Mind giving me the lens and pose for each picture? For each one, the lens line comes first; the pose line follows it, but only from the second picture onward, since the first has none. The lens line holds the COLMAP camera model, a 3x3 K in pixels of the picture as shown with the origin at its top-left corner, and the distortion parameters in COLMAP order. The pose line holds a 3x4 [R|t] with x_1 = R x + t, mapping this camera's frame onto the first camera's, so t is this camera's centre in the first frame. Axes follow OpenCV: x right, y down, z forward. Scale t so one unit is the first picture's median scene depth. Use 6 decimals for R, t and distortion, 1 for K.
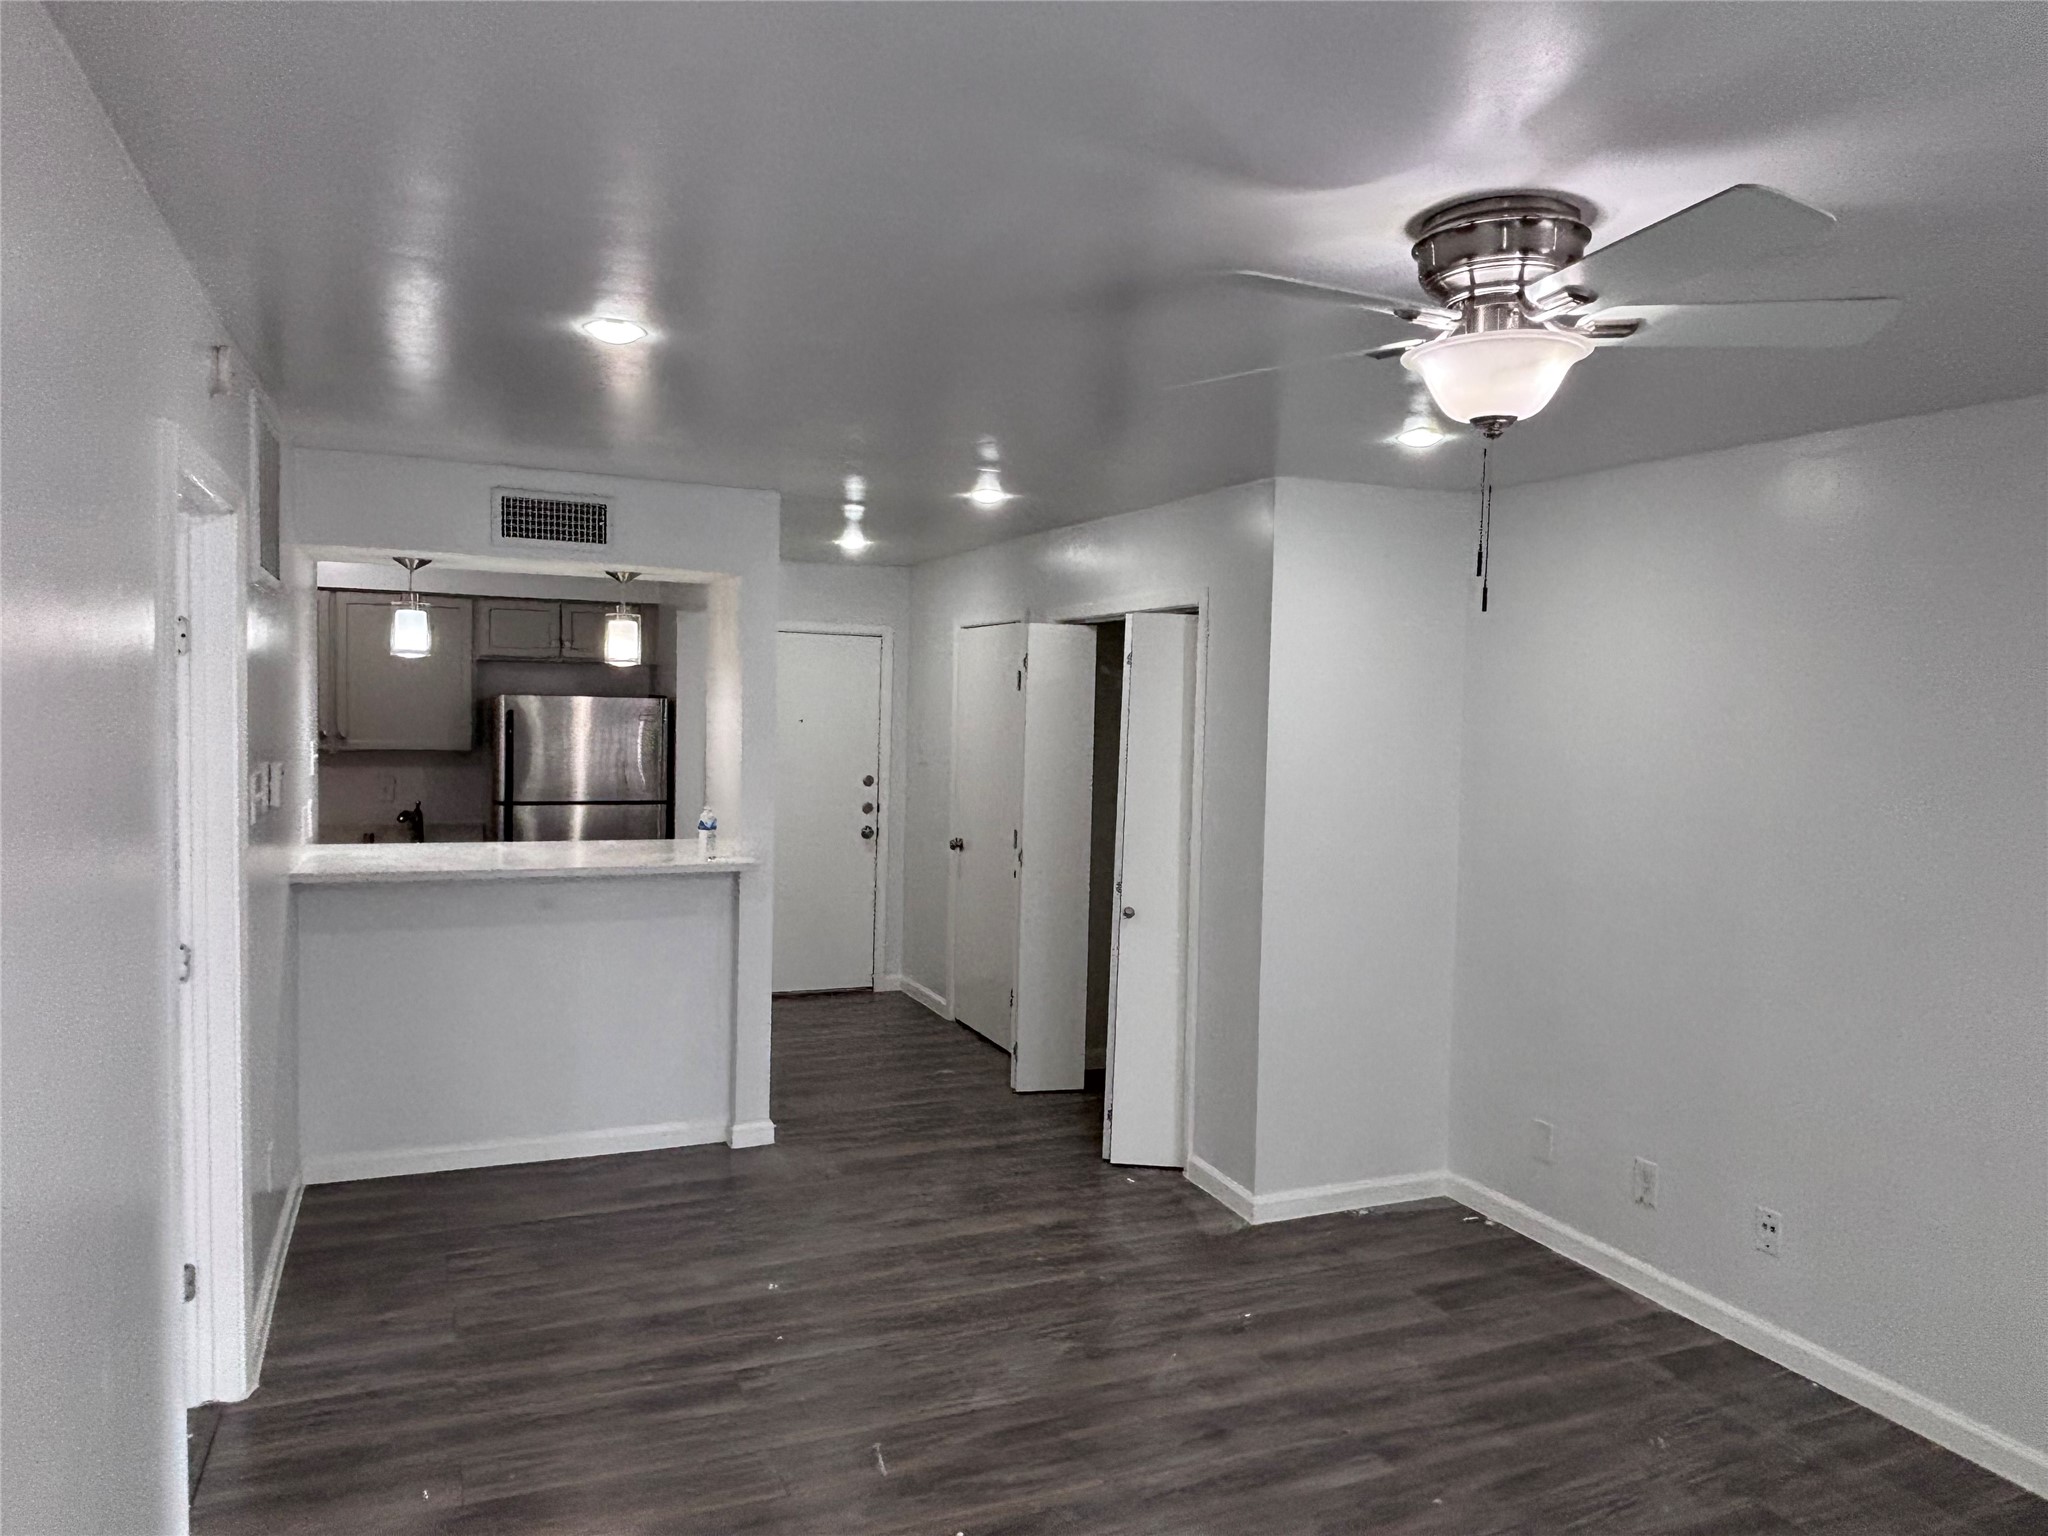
lens RADIAL K [[1350.1, 0, 1024.0], [0, 1350.1, 768.0], [0, 0, 1]] dist [0.057943, -0.080925]
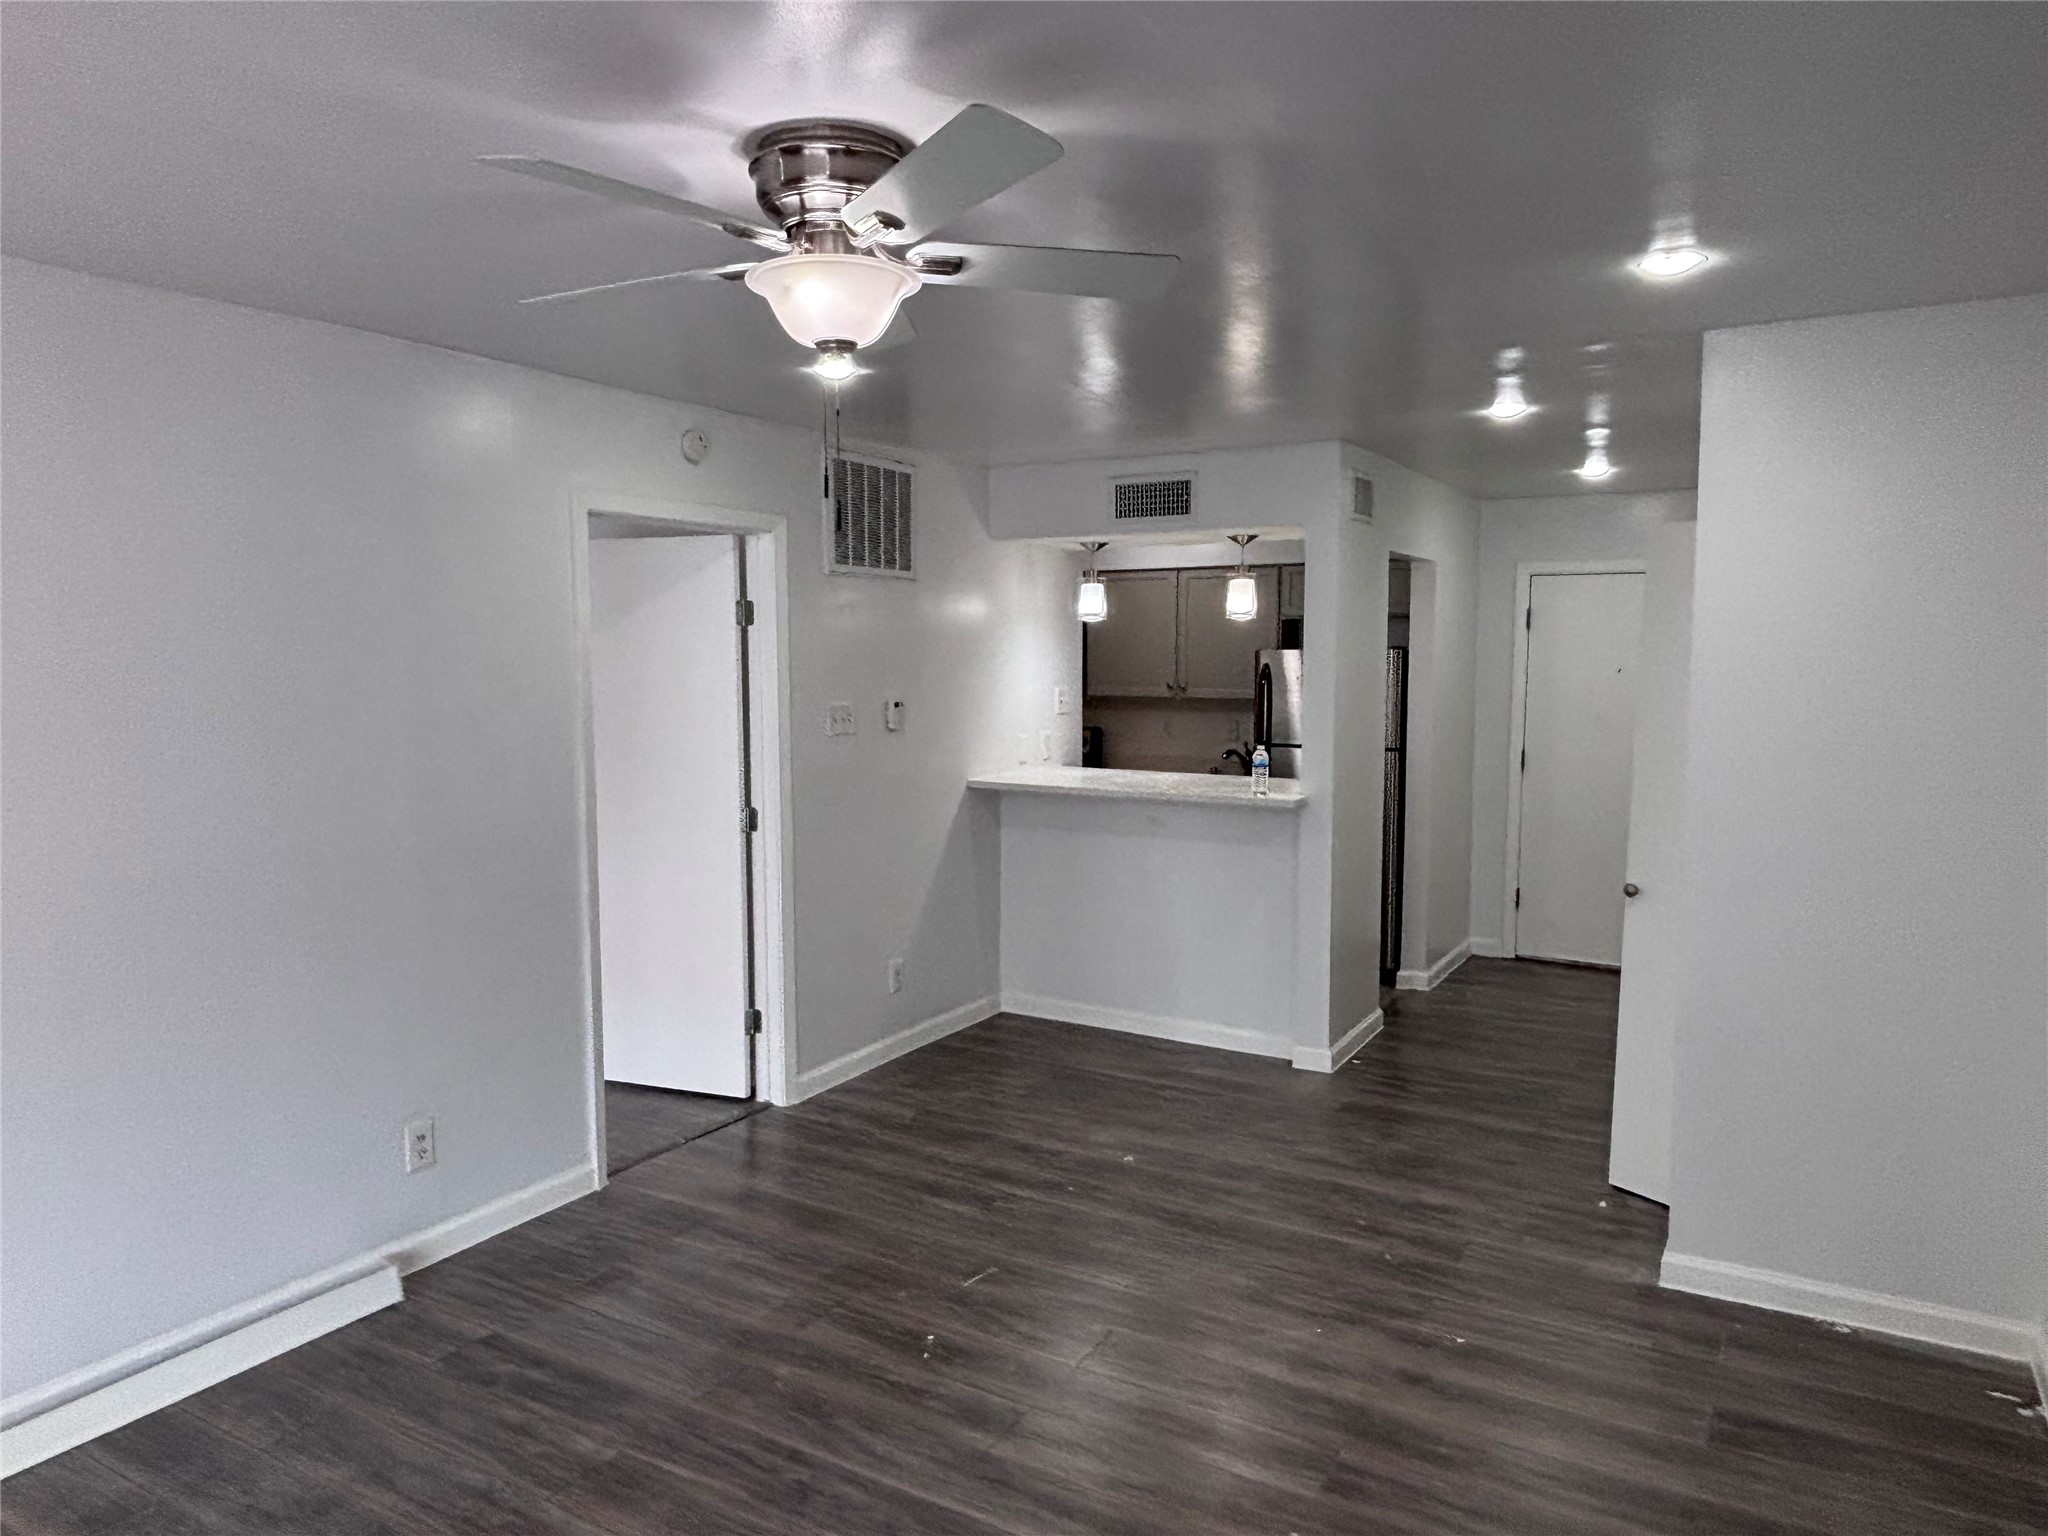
lens RADIAL K [[1350.1, 0, 1024.0], [0, 1350.1, 768.0], [0, 0, 1]] dist [0.057943, -0.080925]
pose [[0.584962, 0.045352, -0.809792, 0.585439], [-0.023841, 0.998965, 0.038725, 0.009500], [0.810710, -0.003346, 0.585438, 0.227231]]
